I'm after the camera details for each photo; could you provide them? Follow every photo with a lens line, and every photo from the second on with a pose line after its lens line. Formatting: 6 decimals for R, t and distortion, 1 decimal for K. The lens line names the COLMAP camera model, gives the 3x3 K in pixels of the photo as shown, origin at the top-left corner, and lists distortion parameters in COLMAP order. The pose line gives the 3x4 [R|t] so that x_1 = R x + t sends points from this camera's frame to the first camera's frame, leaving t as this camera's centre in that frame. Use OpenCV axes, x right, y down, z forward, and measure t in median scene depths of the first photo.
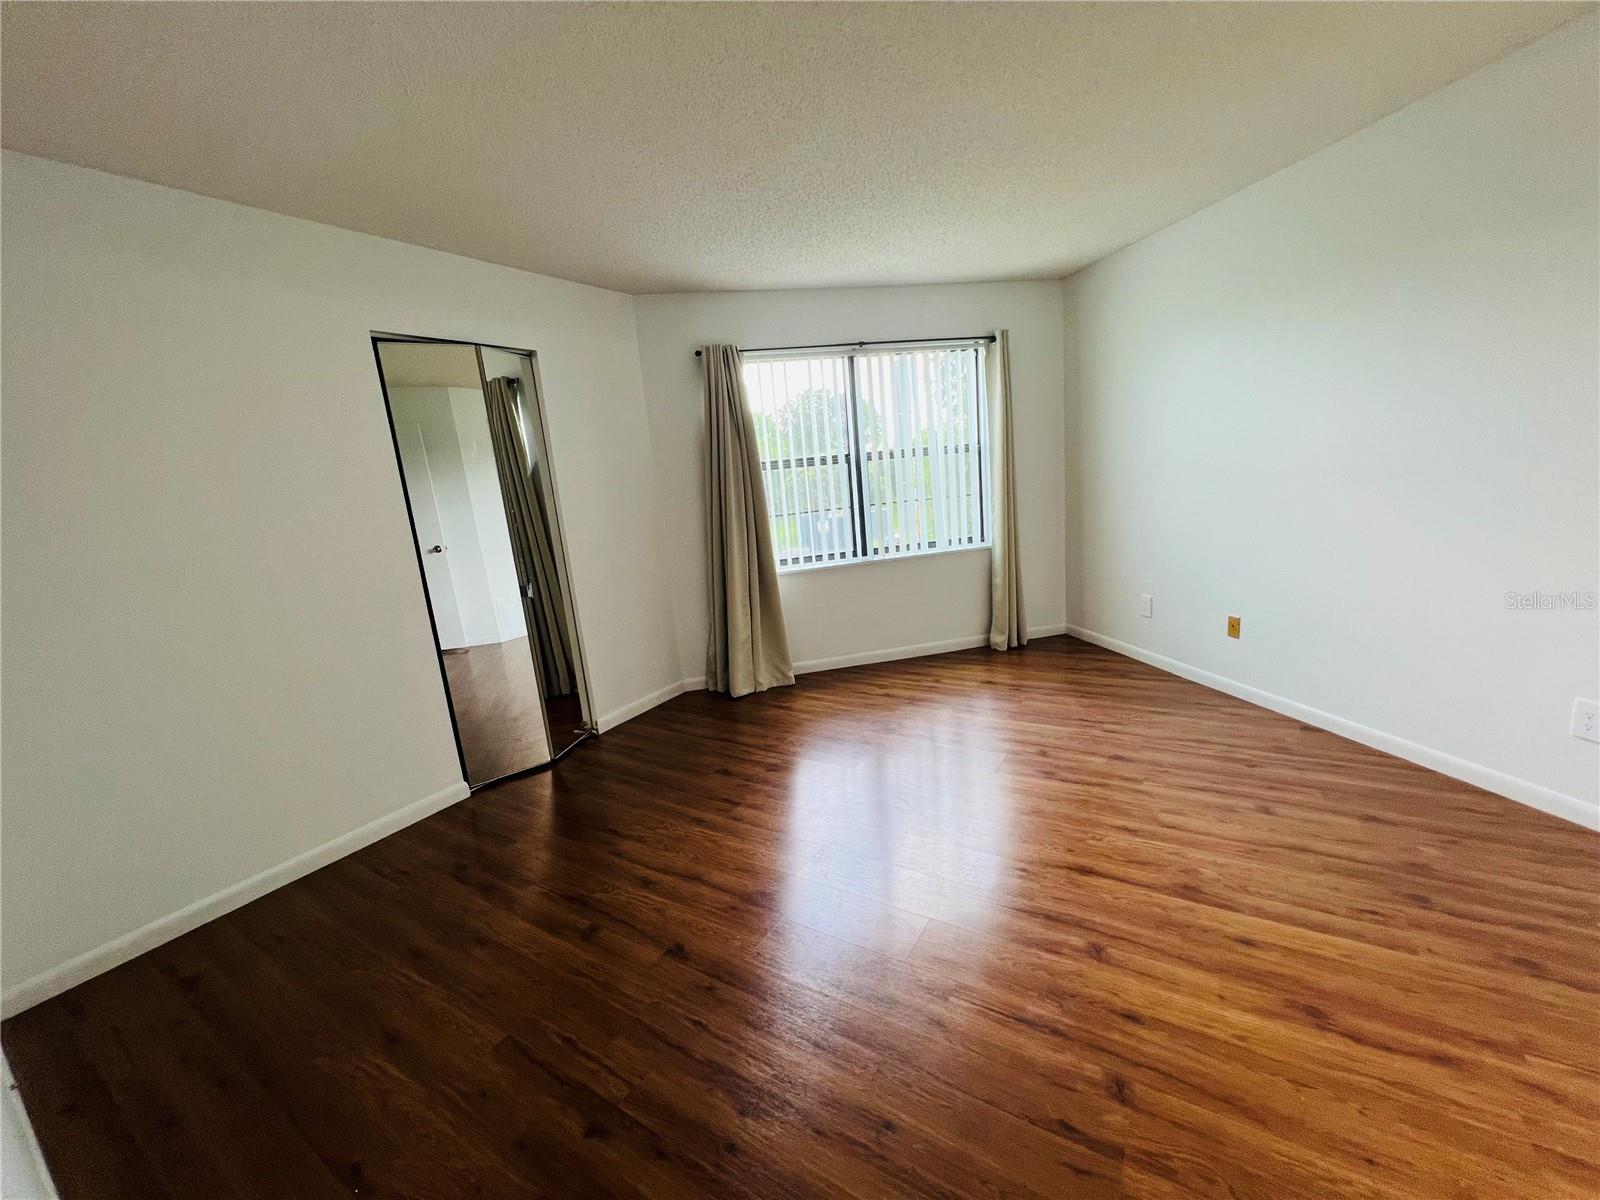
lens RADIAL K [[638.3, 0, 802.4], [0, 638.3, 598.0], [0, 0, 1]] dist [-0.000929, 0.000076]
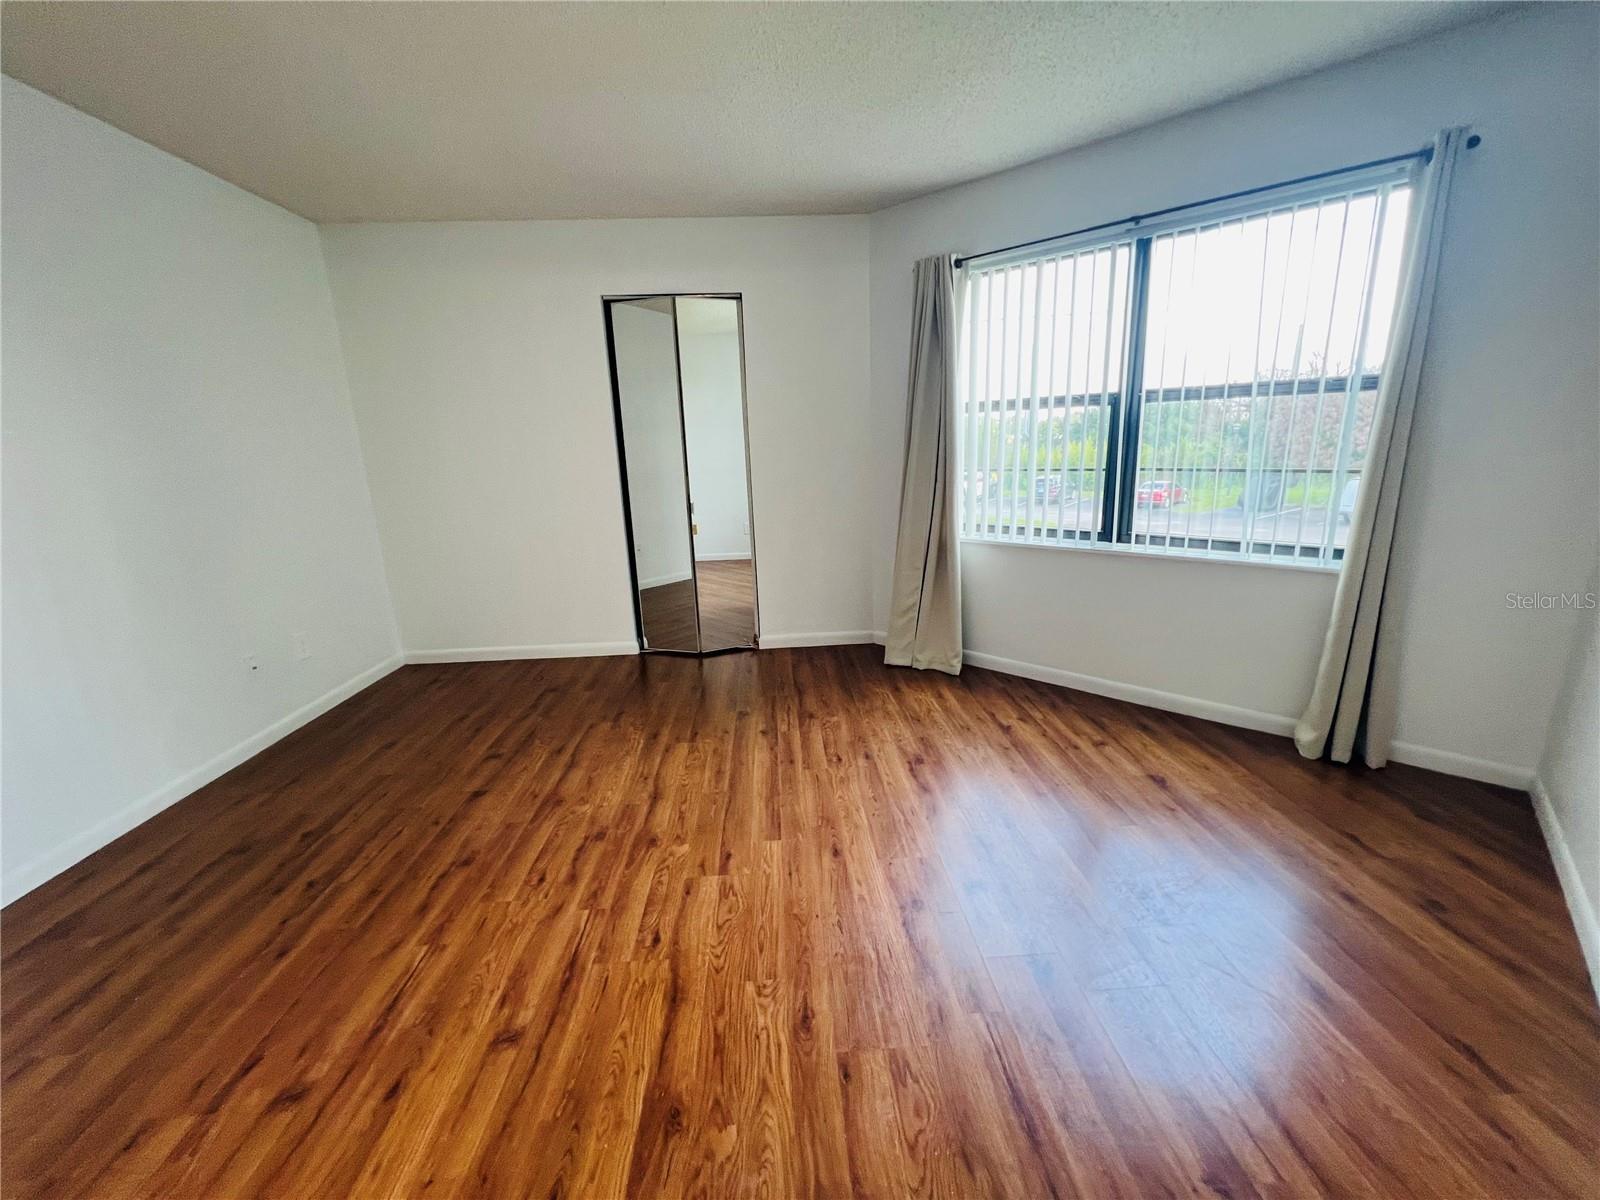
lens RADIAL K [[640.8, 0, 802.3], [0, 640.8, 595.8], [0, 0, 1]] dist [0.000178, 0.000448]
pose [[0.581400, 0.259165, -0.771238, 0.522461], [-0.180126, 0.965390, 0.188619, -0.092283], [0.793429, 0.029257, 0.607960, 0.355166]]
